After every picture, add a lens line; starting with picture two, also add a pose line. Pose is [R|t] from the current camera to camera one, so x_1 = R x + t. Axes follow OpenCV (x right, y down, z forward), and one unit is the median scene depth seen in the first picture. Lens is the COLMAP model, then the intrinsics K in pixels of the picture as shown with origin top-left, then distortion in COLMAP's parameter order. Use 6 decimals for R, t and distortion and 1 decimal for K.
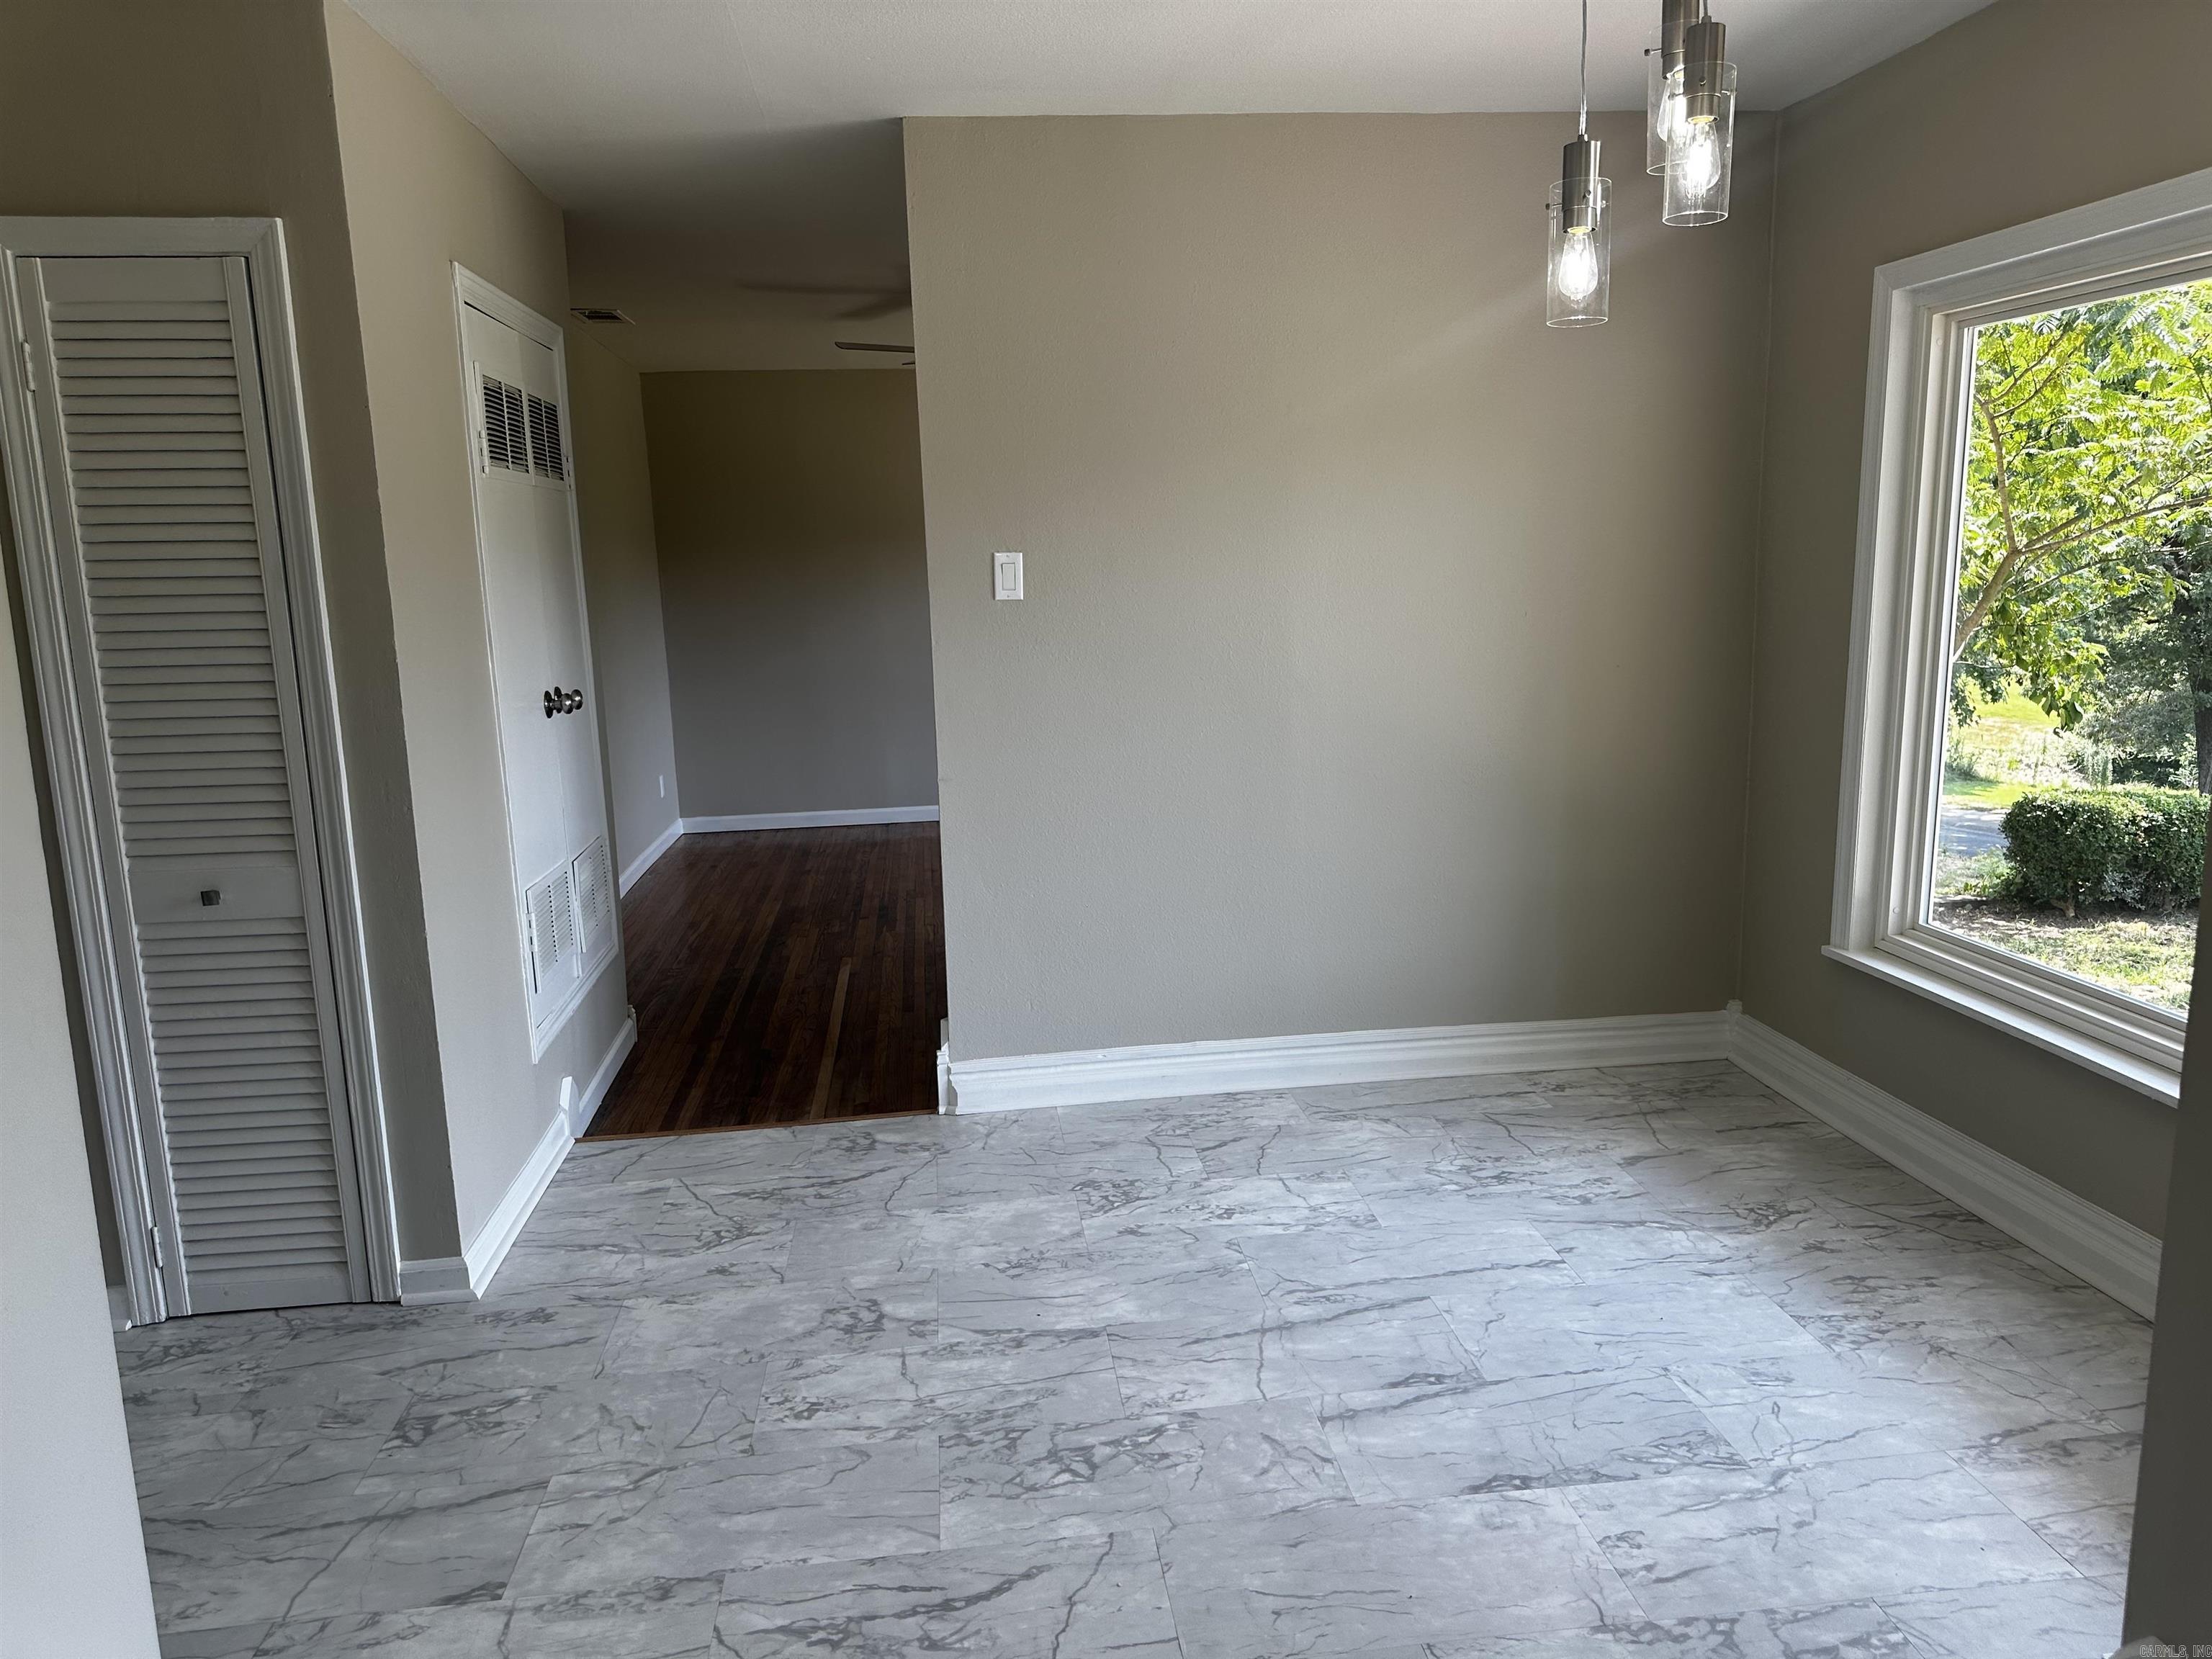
lens RADIAL K [[1544.6, 0, 1092.0], [0, 1544.6, 843.4], [0, 0, 1]] dist [0.069309, -0.105196]
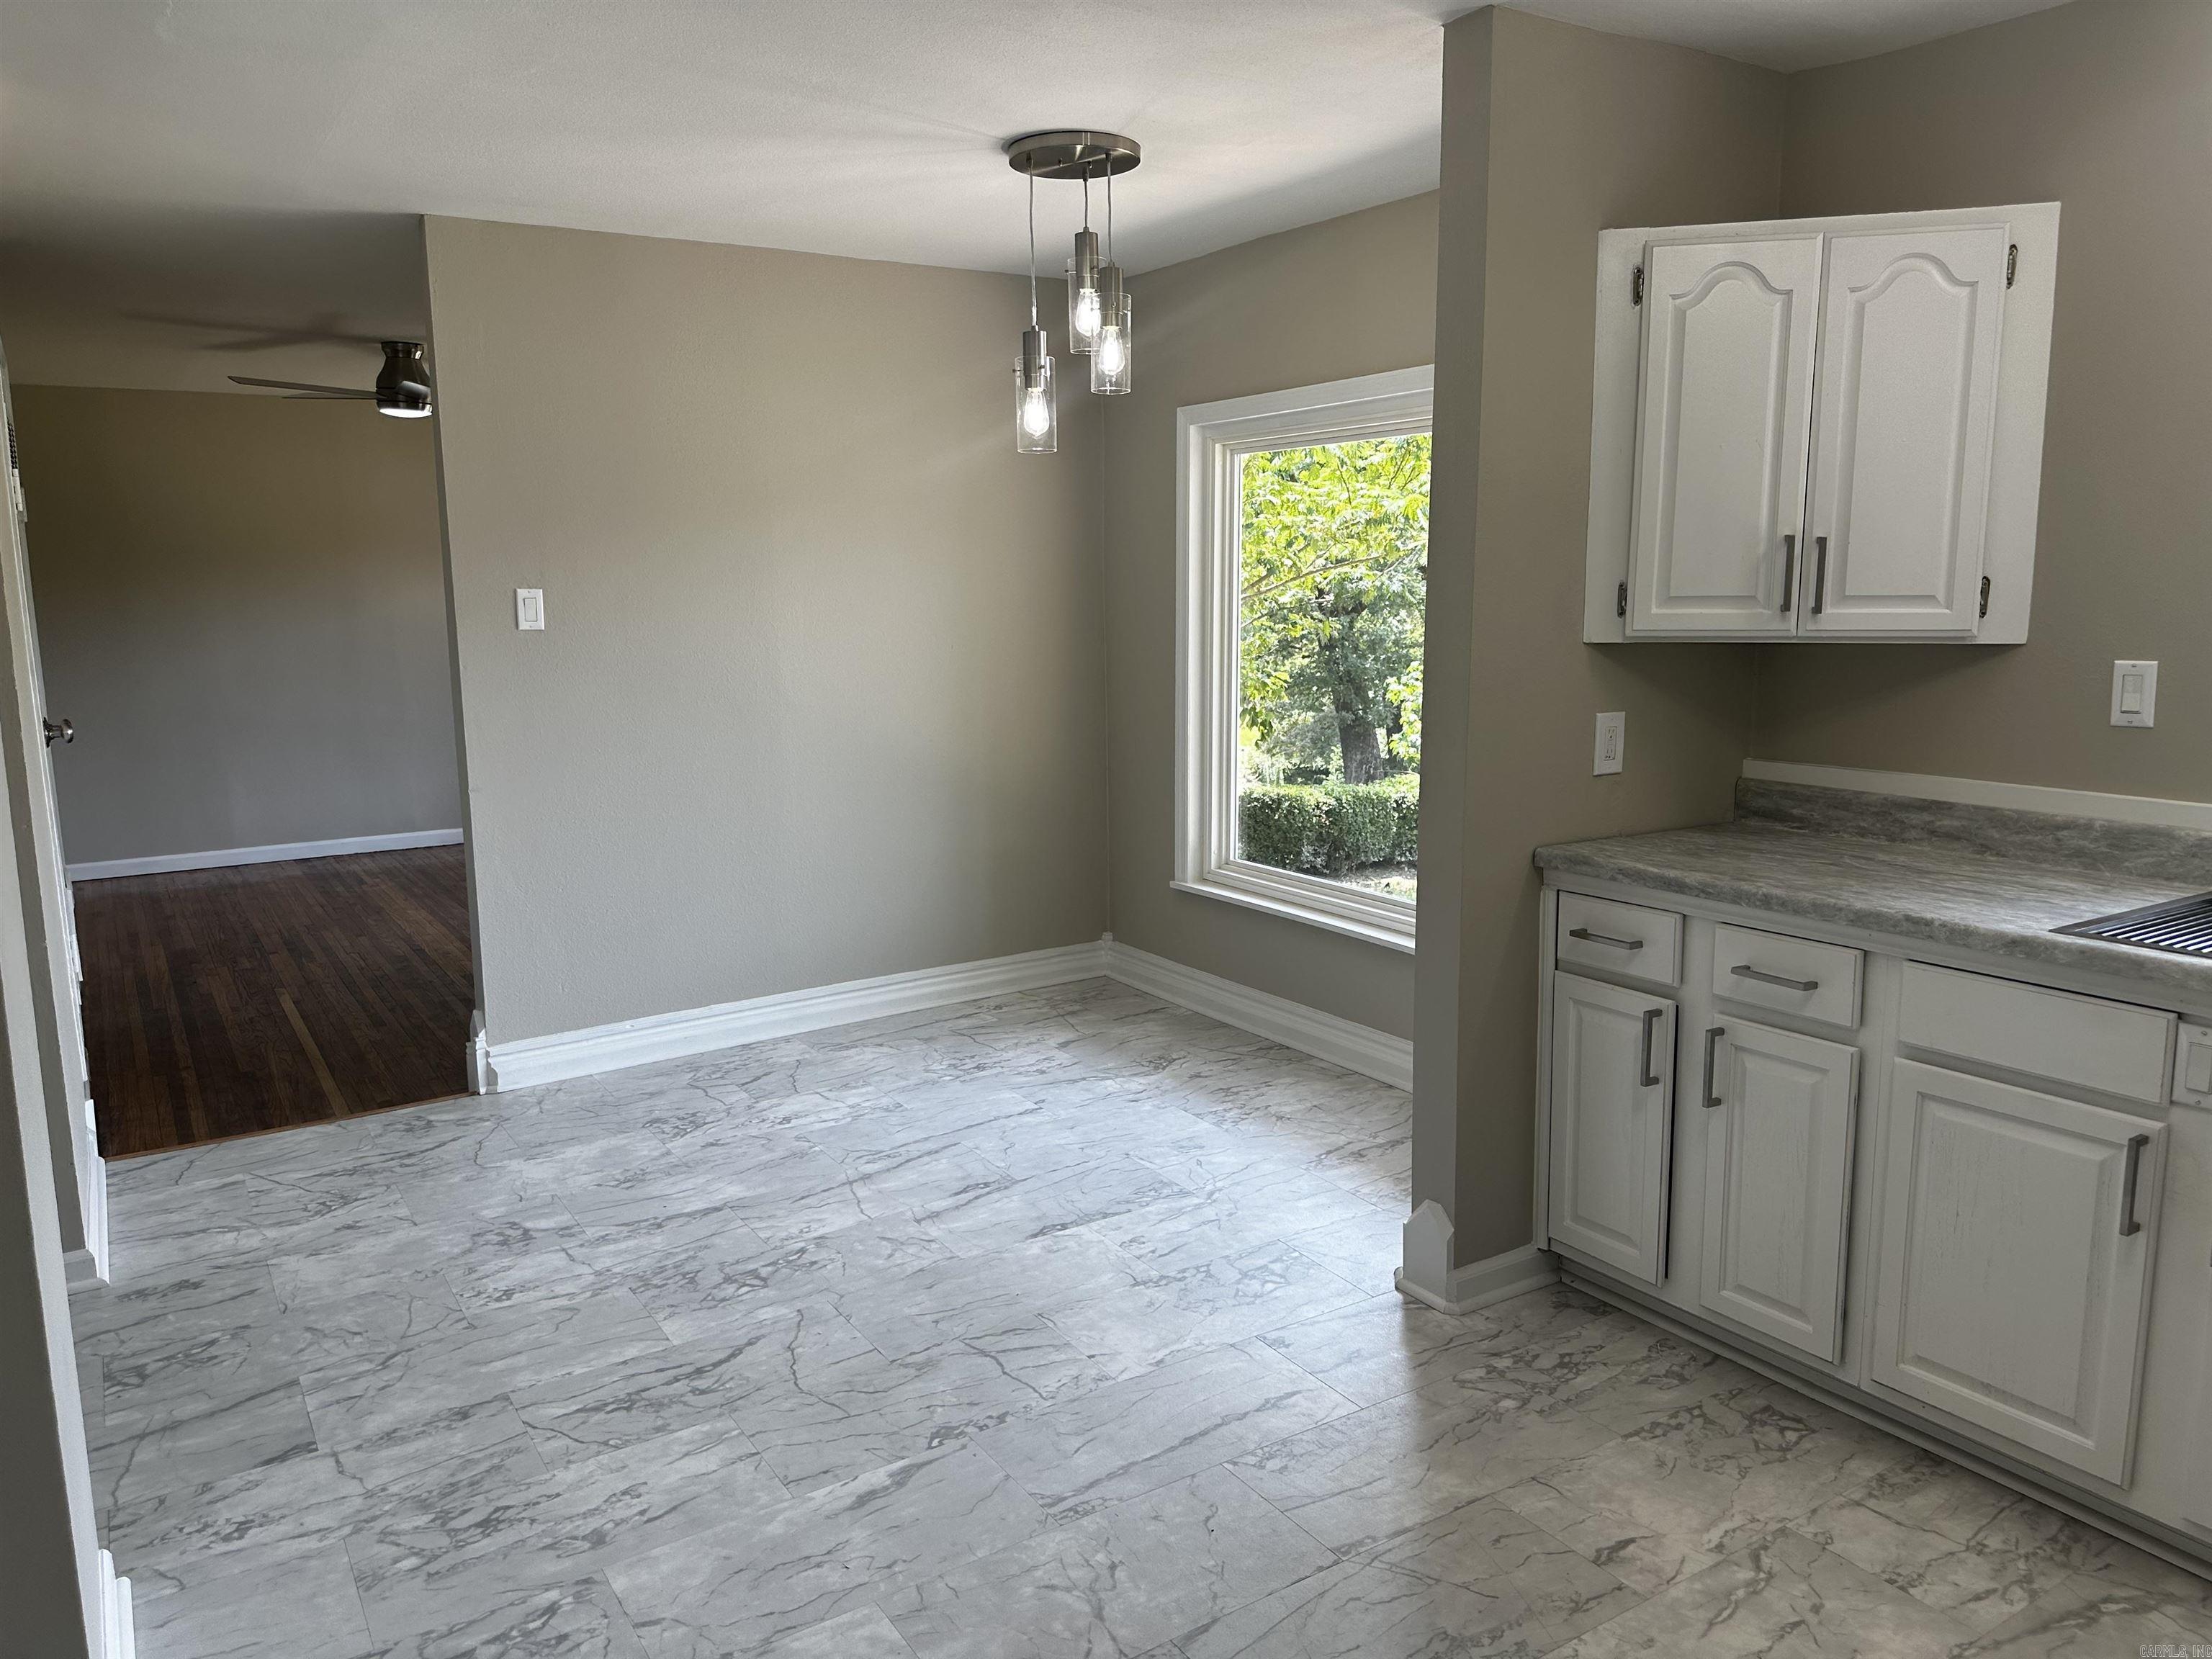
lens RADIAL K [[1545.5, 0, 1106.0], [0, 1545.5, 829.5], [0, 0, 1]] dist [0.034007, -0.049217]
pose [[0.891680, -0.052221, 0.449644, -0.262446], [0.066432, 0.997665, -0.015874, 0.047027], [-0.447765, 0.044025, 0.893067, -0.278651]]
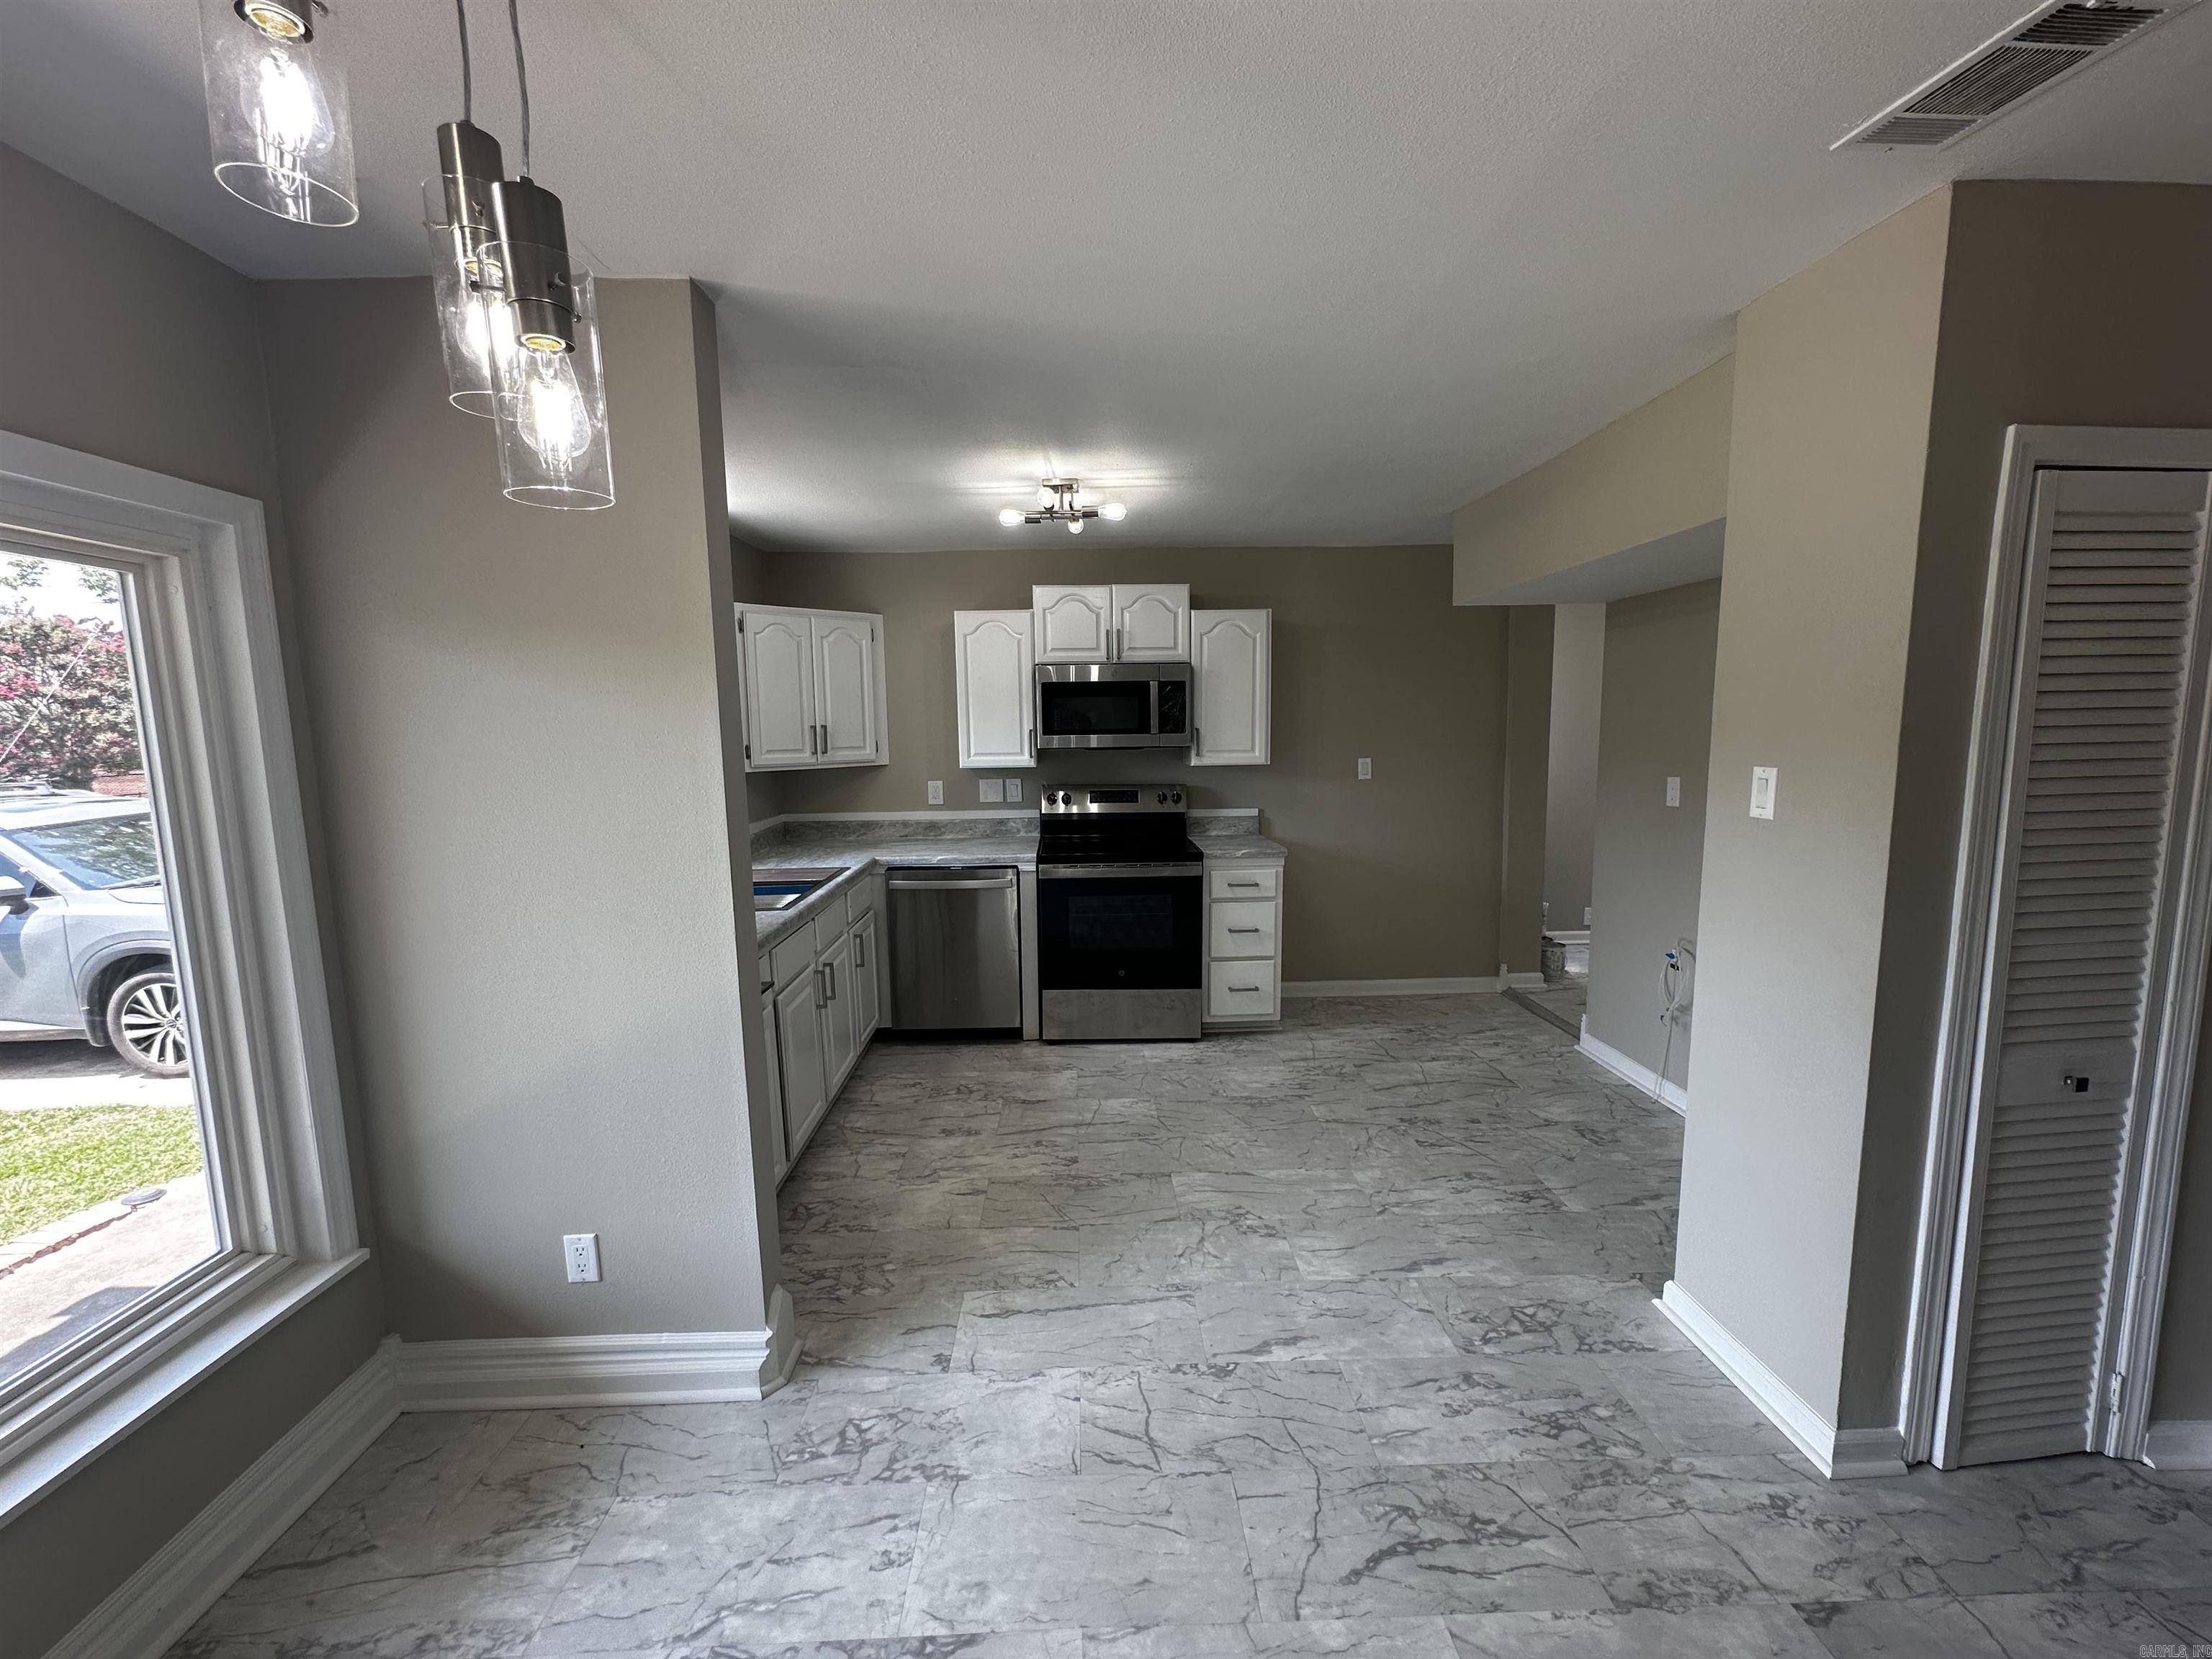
lens RADIAL K [[890.7, 0, 1106.0], [0, 890.7, 829.5], [0, 0, 1]] dist [0.000405, 0.000107]
pose [[-0.996857, 0.034953, 0.071098, 0.067852], [0.054460, 0.954089, 0.294531, -0.254335], [-0.057539, 0.297477, -0.952994, 1.142014]]
